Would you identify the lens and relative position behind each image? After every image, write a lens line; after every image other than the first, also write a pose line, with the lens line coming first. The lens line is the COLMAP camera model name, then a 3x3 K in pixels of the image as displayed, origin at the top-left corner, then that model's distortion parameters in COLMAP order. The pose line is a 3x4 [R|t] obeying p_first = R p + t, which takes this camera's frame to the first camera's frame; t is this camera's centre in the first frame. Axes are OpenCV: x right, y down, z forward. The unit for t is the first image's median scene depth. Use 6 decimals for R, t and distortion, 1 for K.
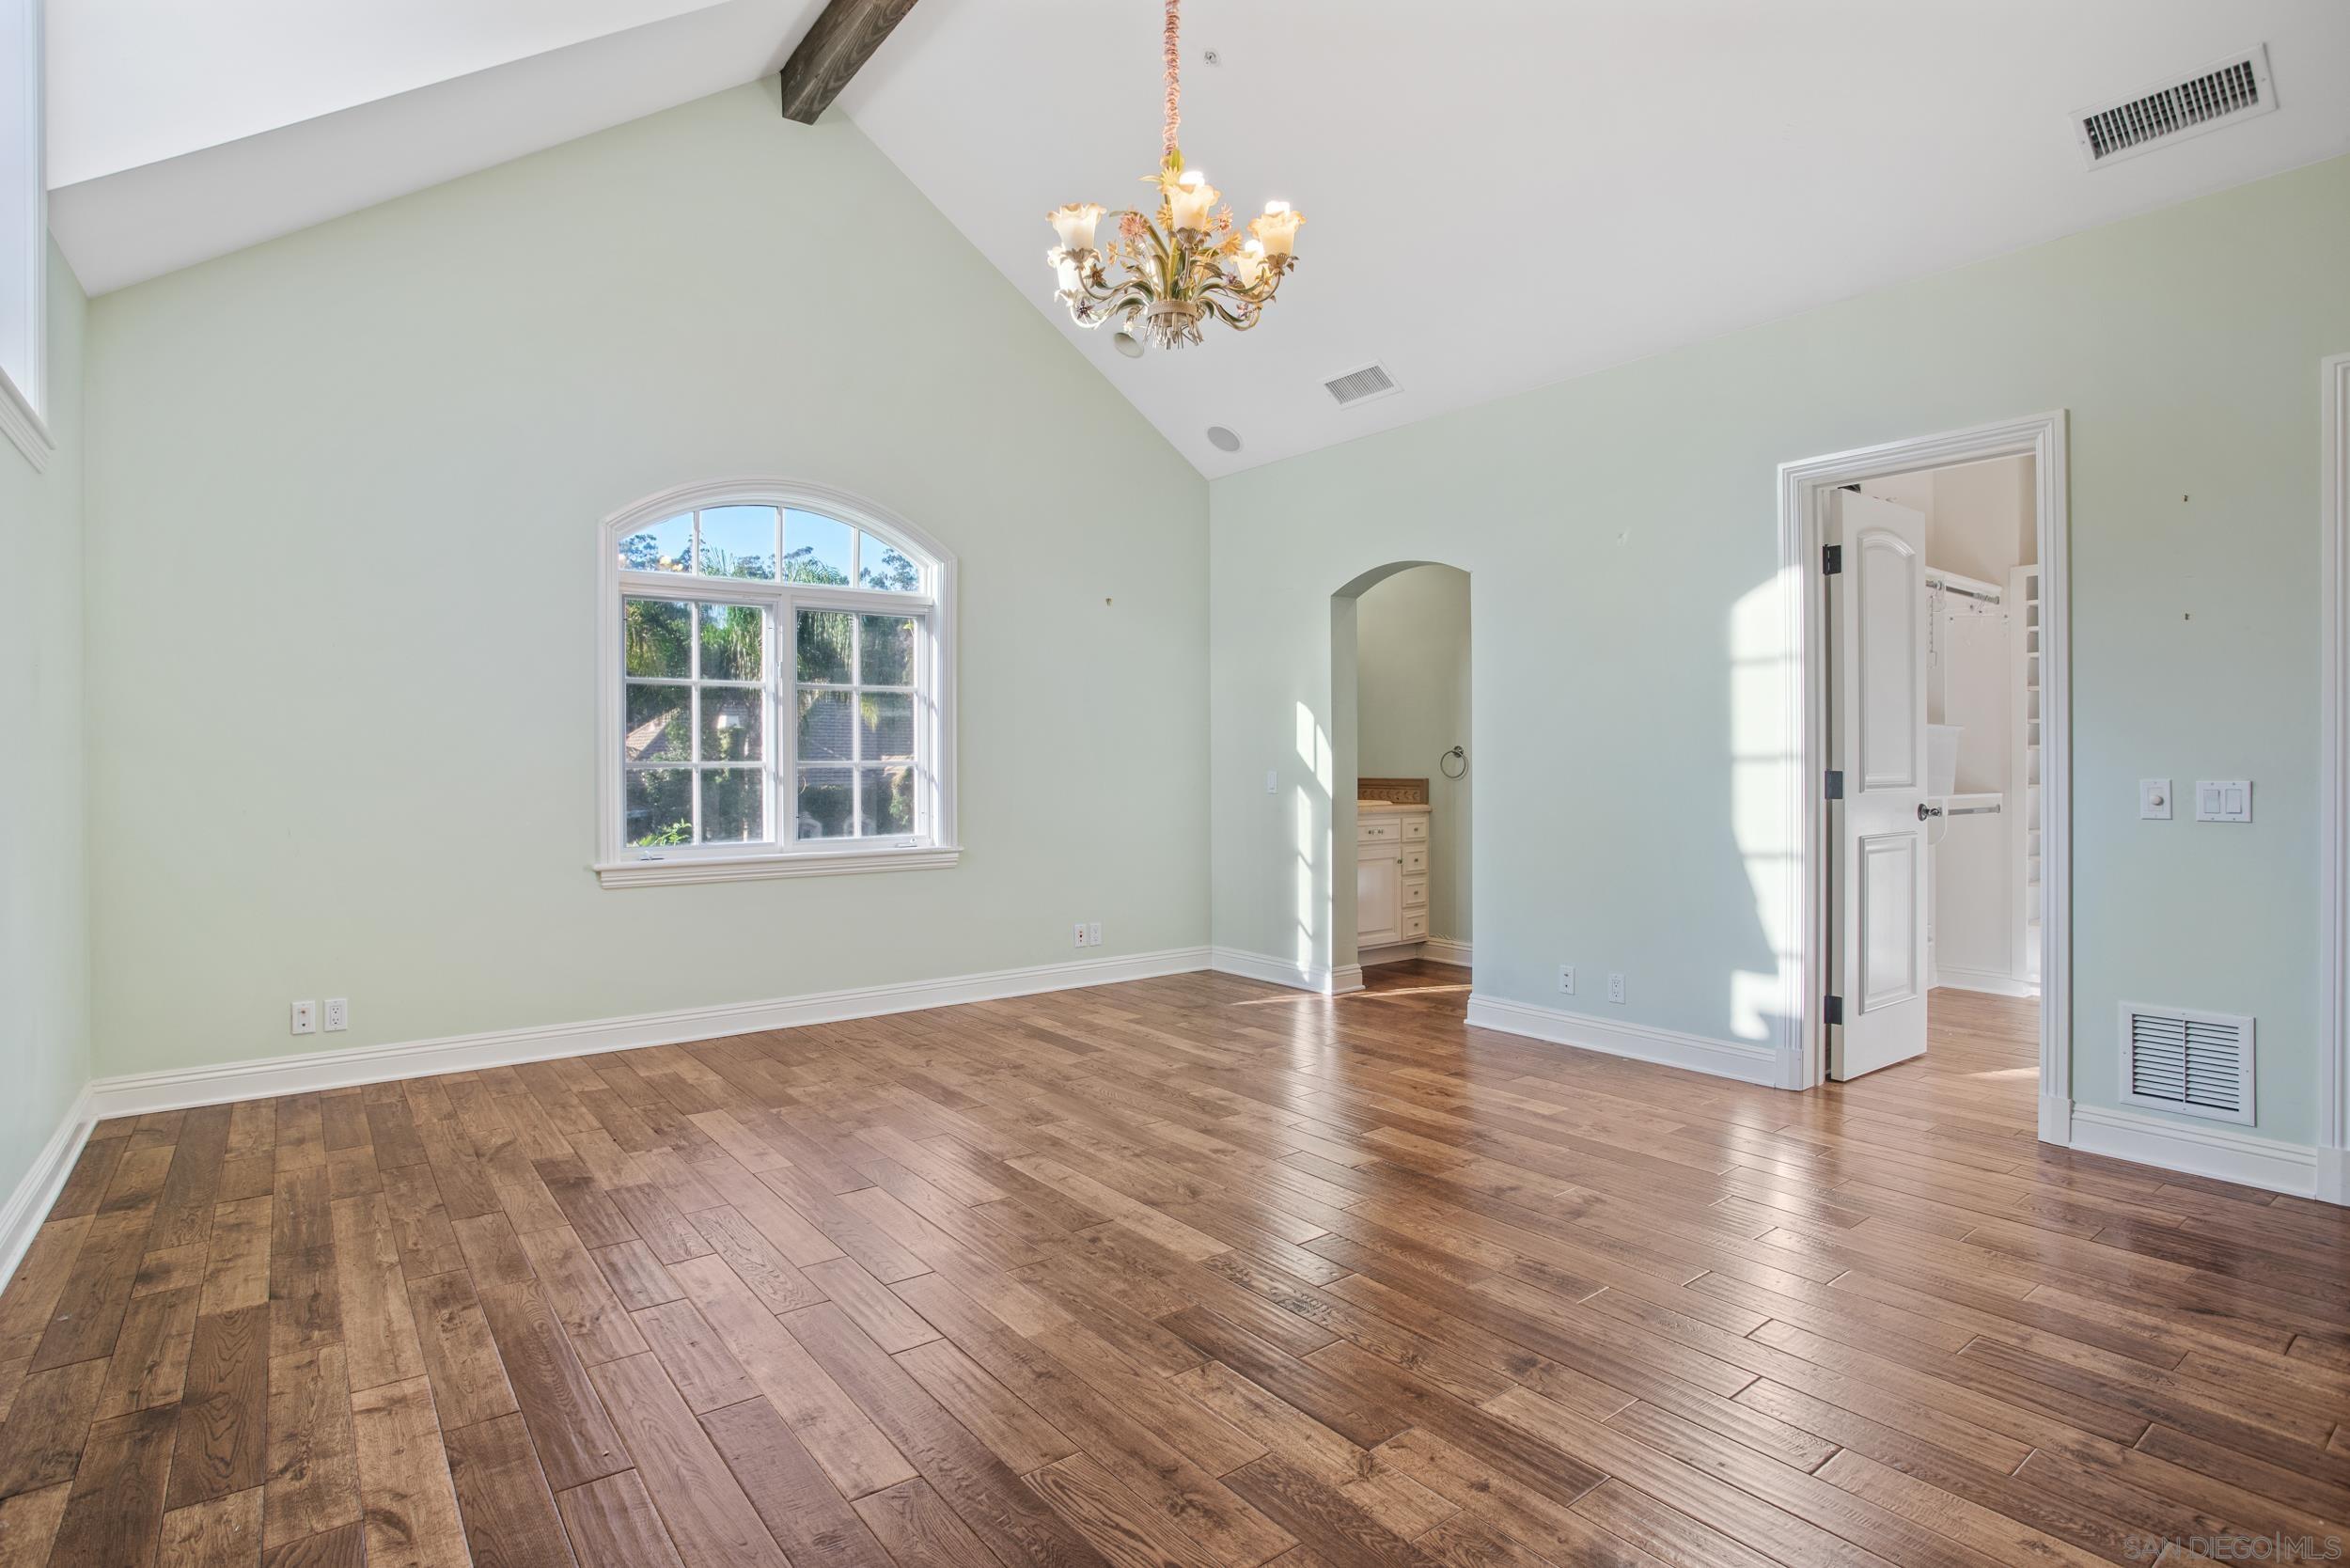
lens RADIAL K [[1153.7, 0, 1179.8], [0, 1153.7, 778.9], [0, 0, 1]] dist [-0.034176, 0.001790]
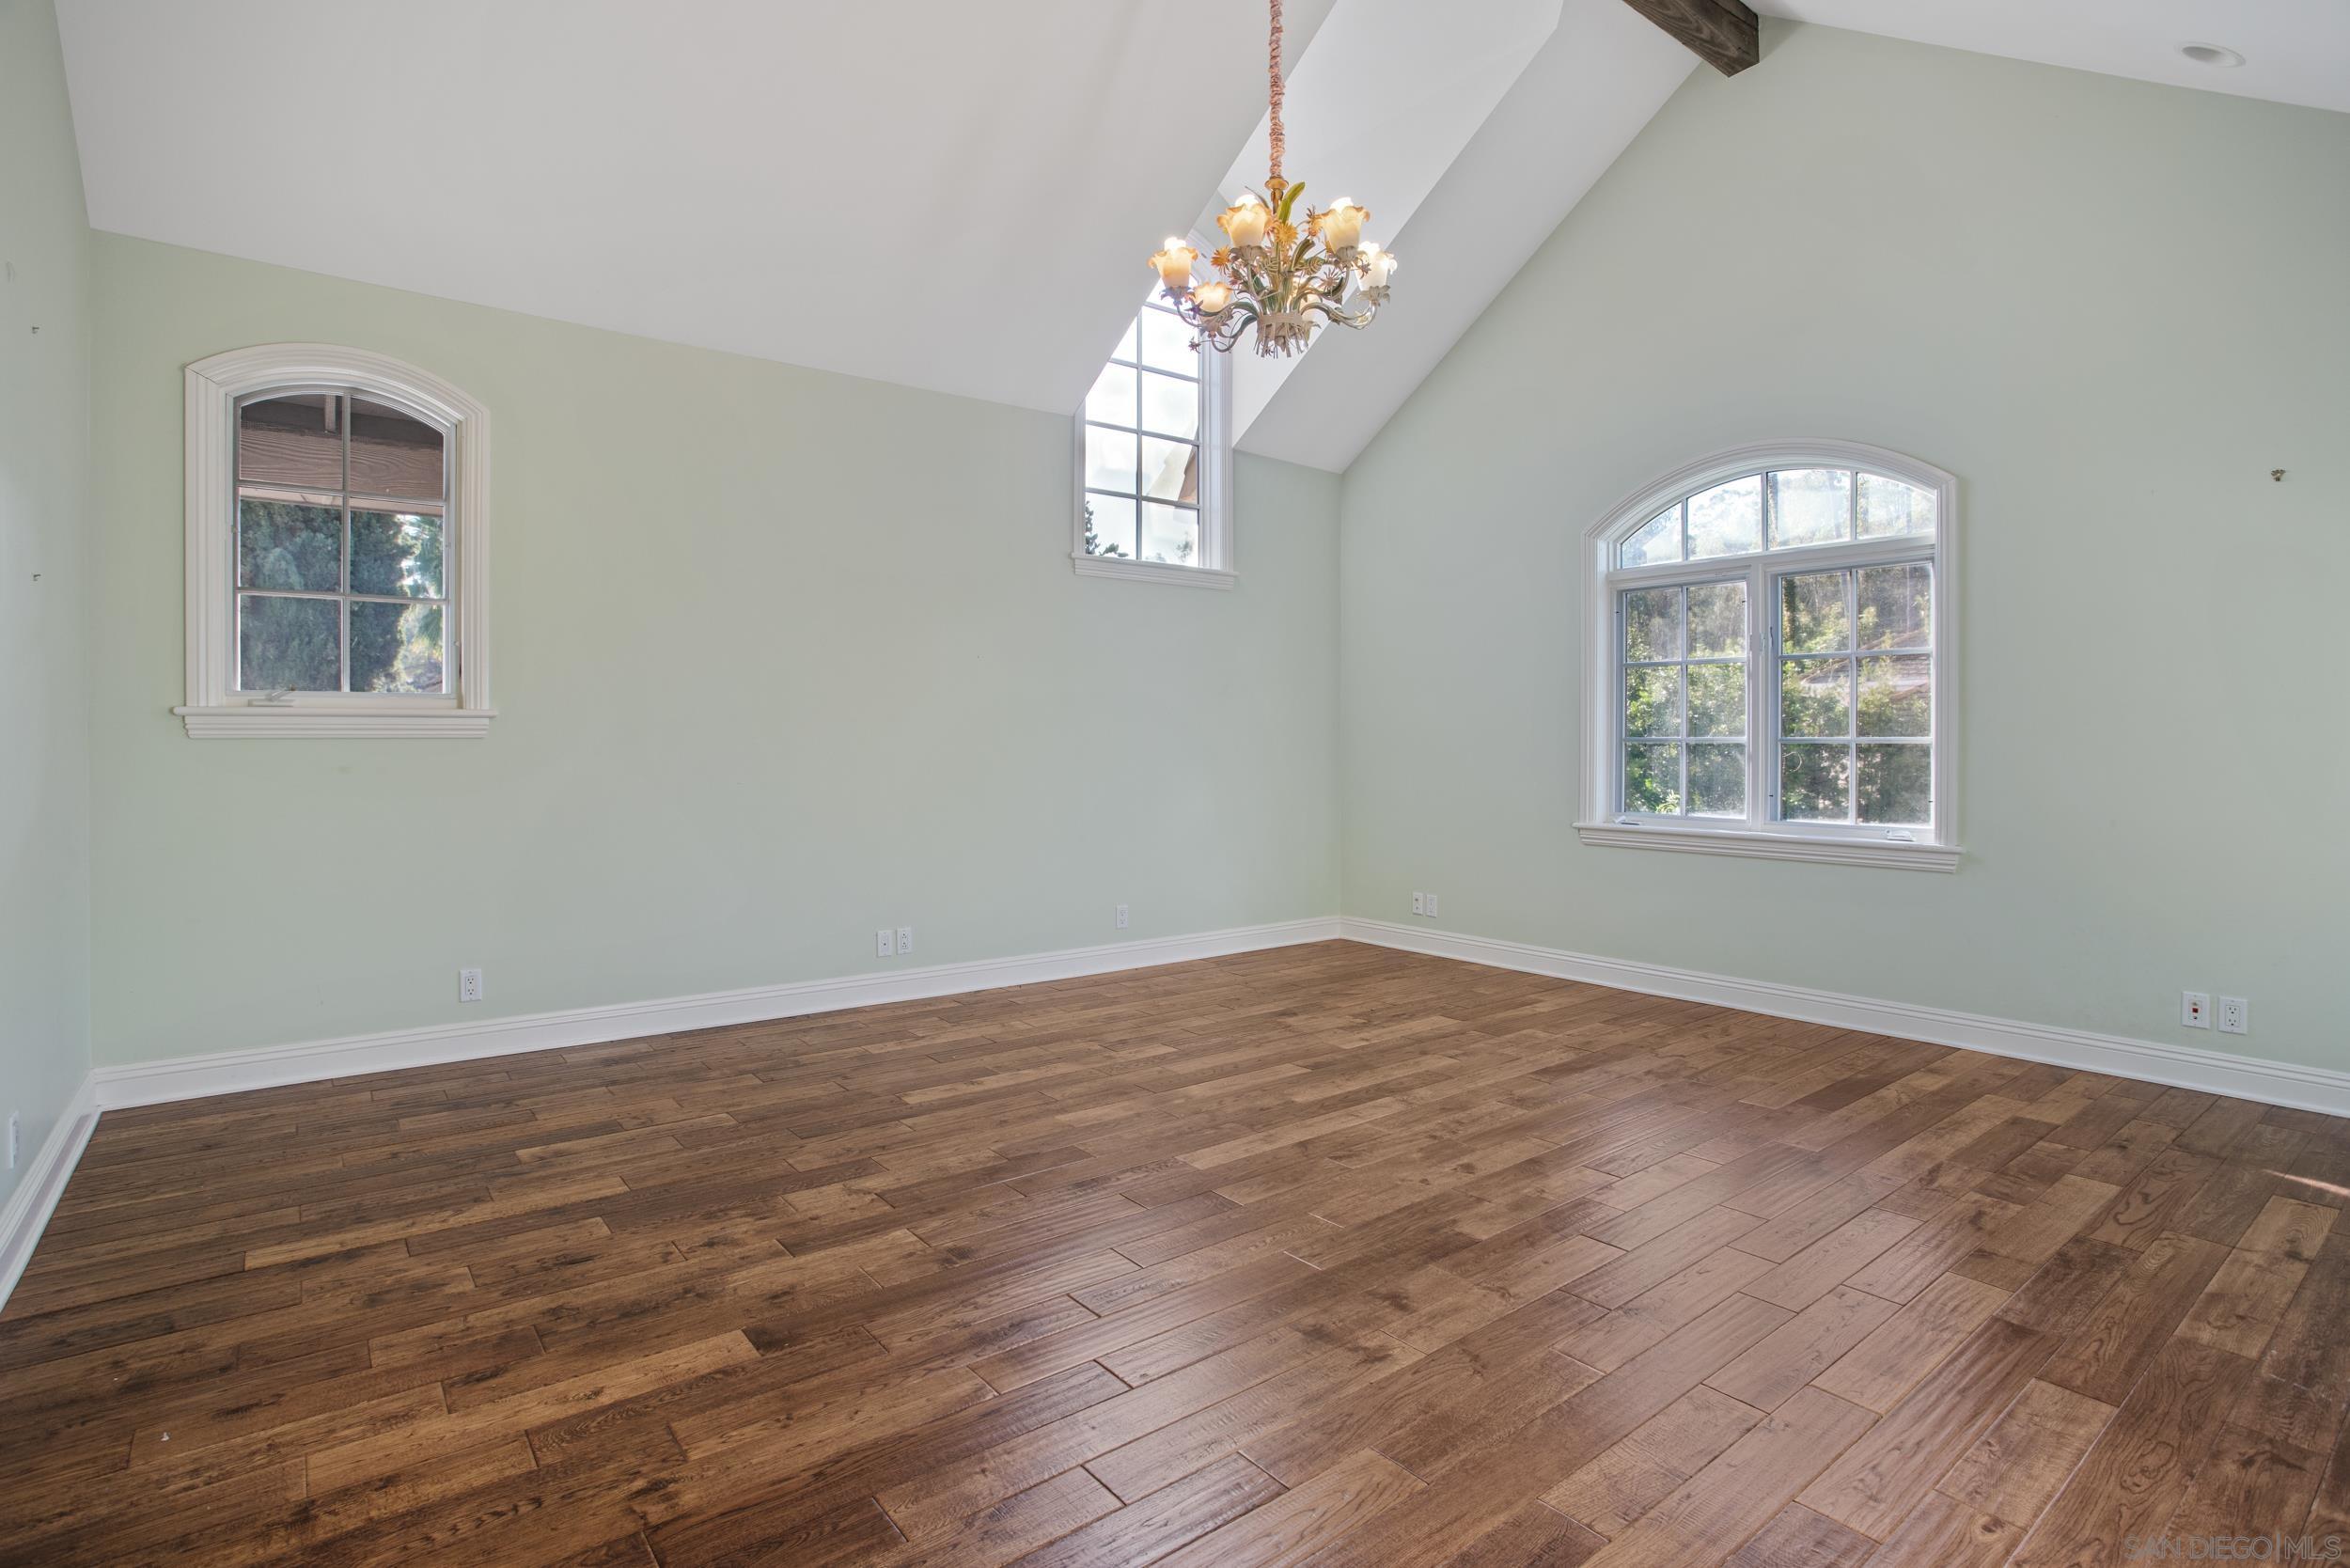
lens RADIAL K [[1153.7, 0, 1181.4], [0, 1153.7, 767.8], [0, 0, 1]] dist [-0.034176, 0.001790]
pose [[0.030813, 0.031057, -0.999043, 0.967578], [-0.013733, 0.999436, 0.030646, -0.019493], [0.999431, 0.012775, 0.031222, 0.772922]]
